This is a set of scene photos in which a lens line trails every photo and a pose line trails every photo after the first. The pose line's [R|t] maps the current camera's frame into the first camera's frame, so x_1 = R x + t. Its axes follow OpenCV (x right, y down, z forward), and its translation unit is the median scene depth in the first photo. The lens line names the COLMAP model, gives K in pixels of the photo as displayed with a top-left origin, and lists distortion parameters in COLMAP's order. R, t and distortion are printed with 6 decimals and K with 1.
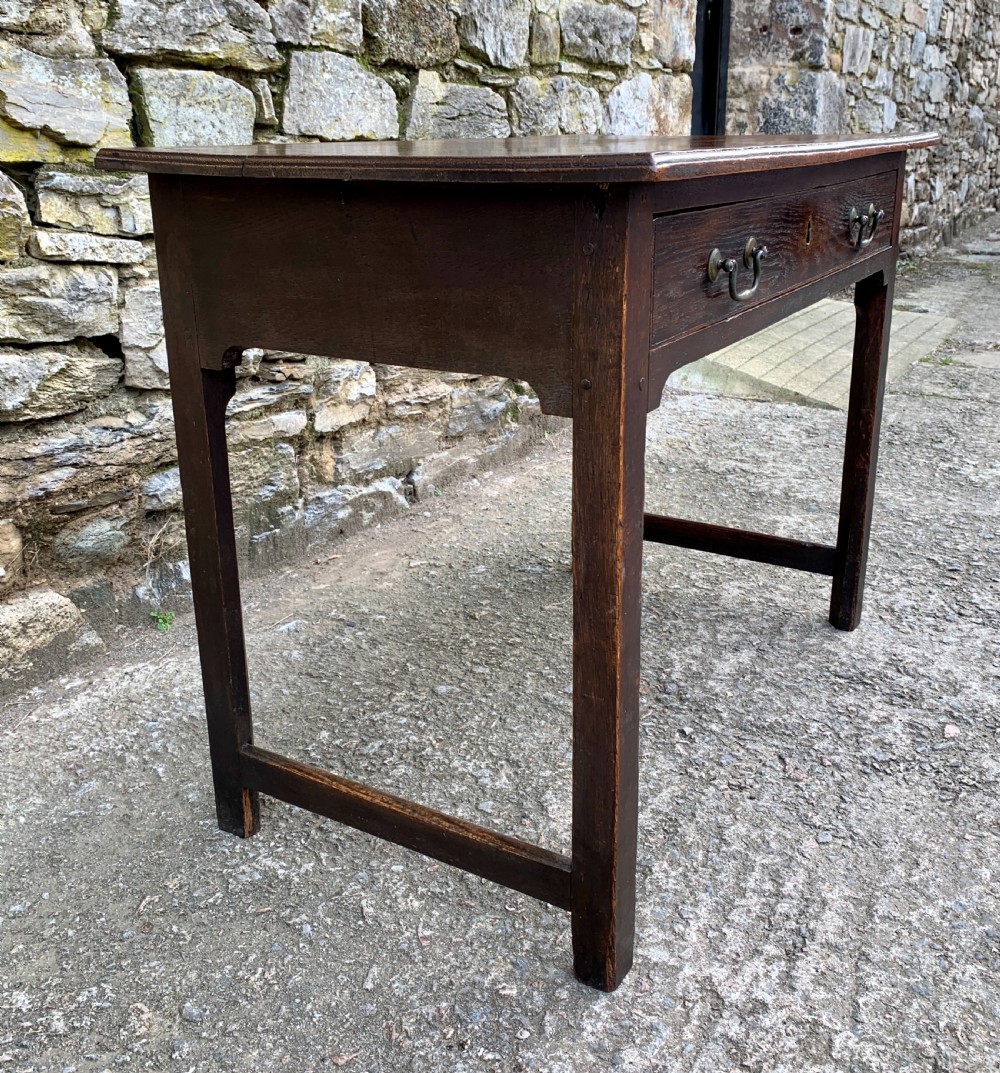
lens RADIAL K [[1104.4, 0, 526.9], [0, 1104.4, 477.3], [0, 0, 1]] dist [0.025706, -0.027303]
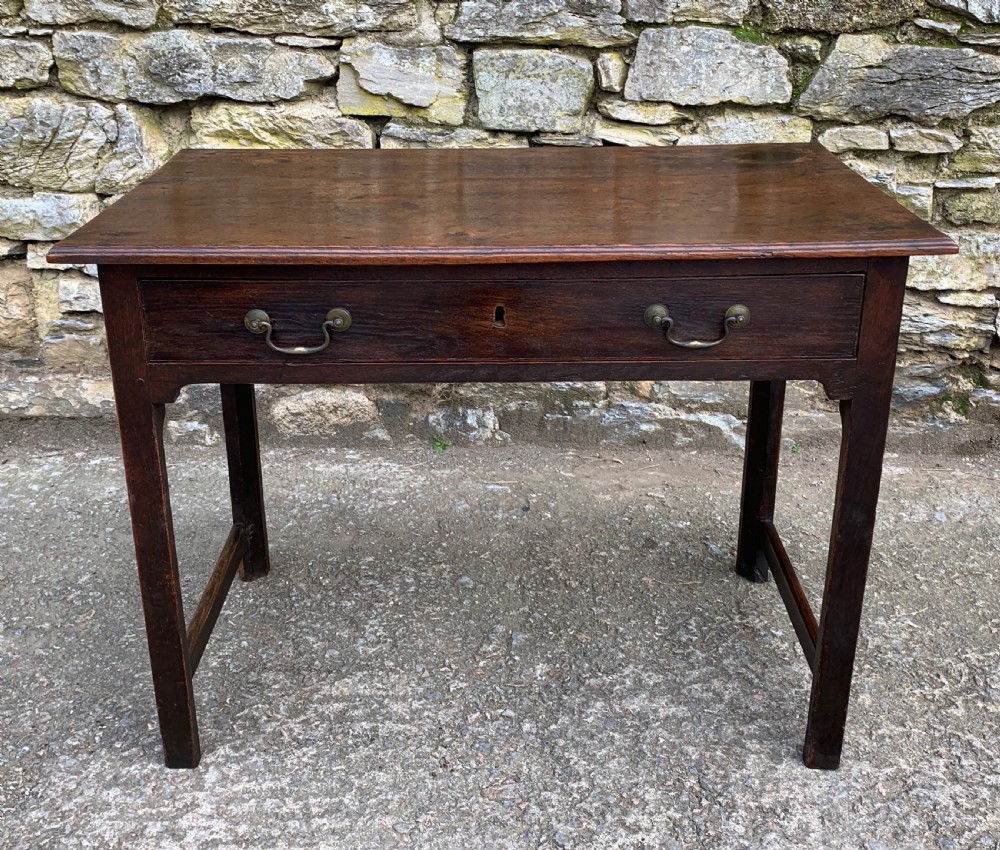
lens RADIAL K [[1122.1, 0, 481.9], [0, 1122.1, 349.8], [0, 0, 1]] dist [0.074879, -0.131405]
pose [[0.486200, 0.318277, -0.813824, 0.879965], [-0.259338, 0.941907, 0.213434, -0.323865], [0.834478, 0.107284, 0.540497, 0.314021]]
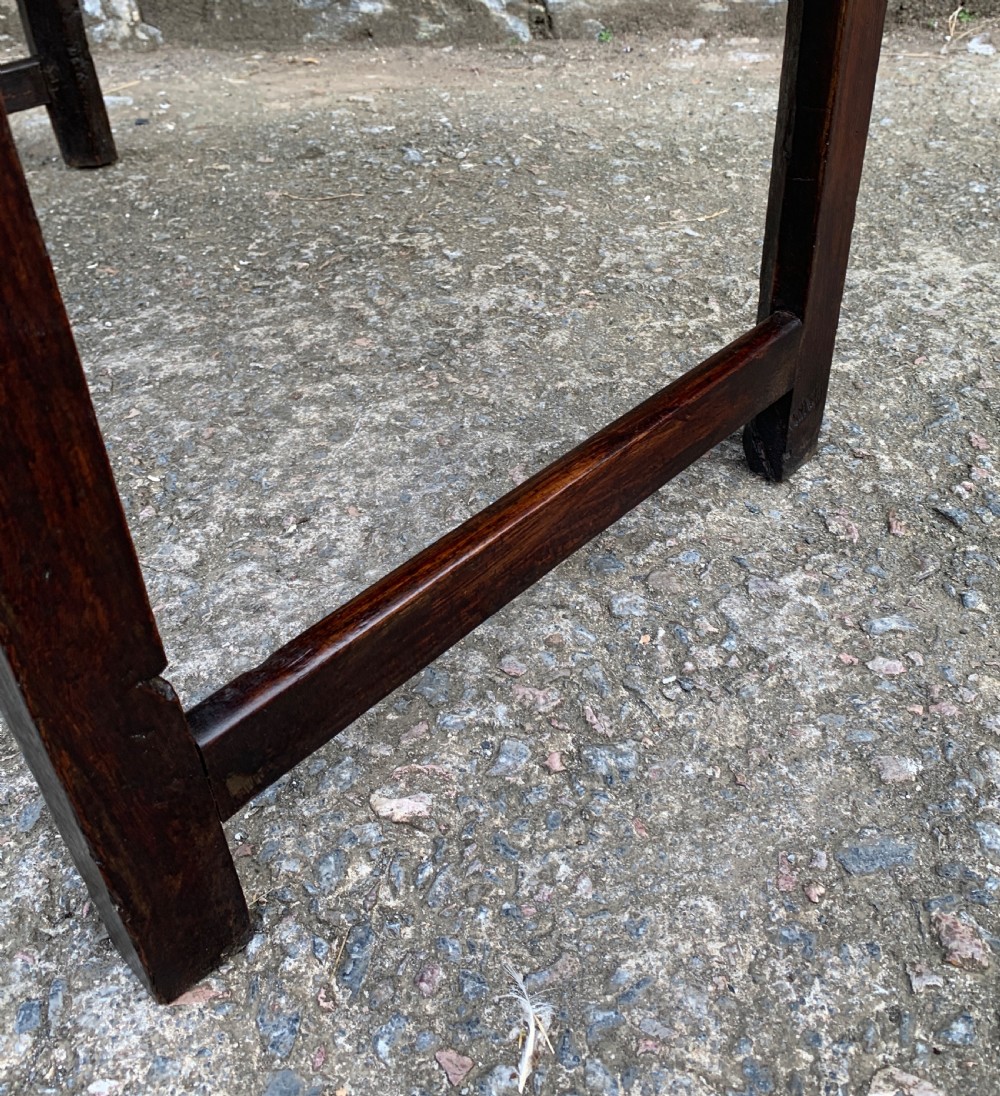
lens RADIAL K [[1047.9, 0, 541.8], [0, 1047.9, 494.3], [0, 0, 1]] dist [0.111708, -0.210978]
pose [[0.518086, 0.516338, -0.681895, 0.694559], [-0.235411, 0.852521, 0.466679, -0.059200], [0.822294, -0.081254, 0.563231, 0.914459]]
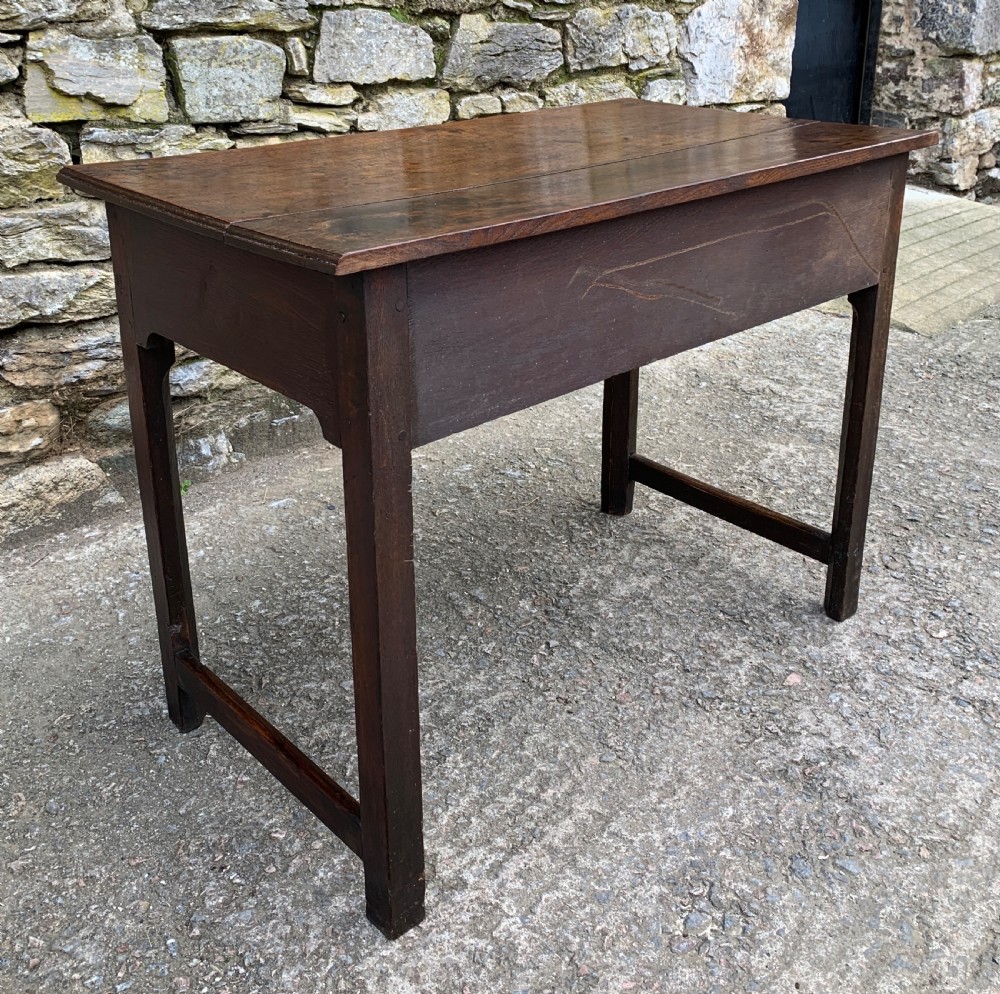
lens RADIAL K [[1118.3, 0, 505.3], [0, 1118.3, 334.5], [0, 0, 1]] dist [0.138620, -0.358939]
pose [[0.968674, 0.081503, -0.234582, 0.324575], [-0.078929, 0.996672, 0.020356, -0.099981], [0.235461, -0.001203, 0.971883, -0.127191]]
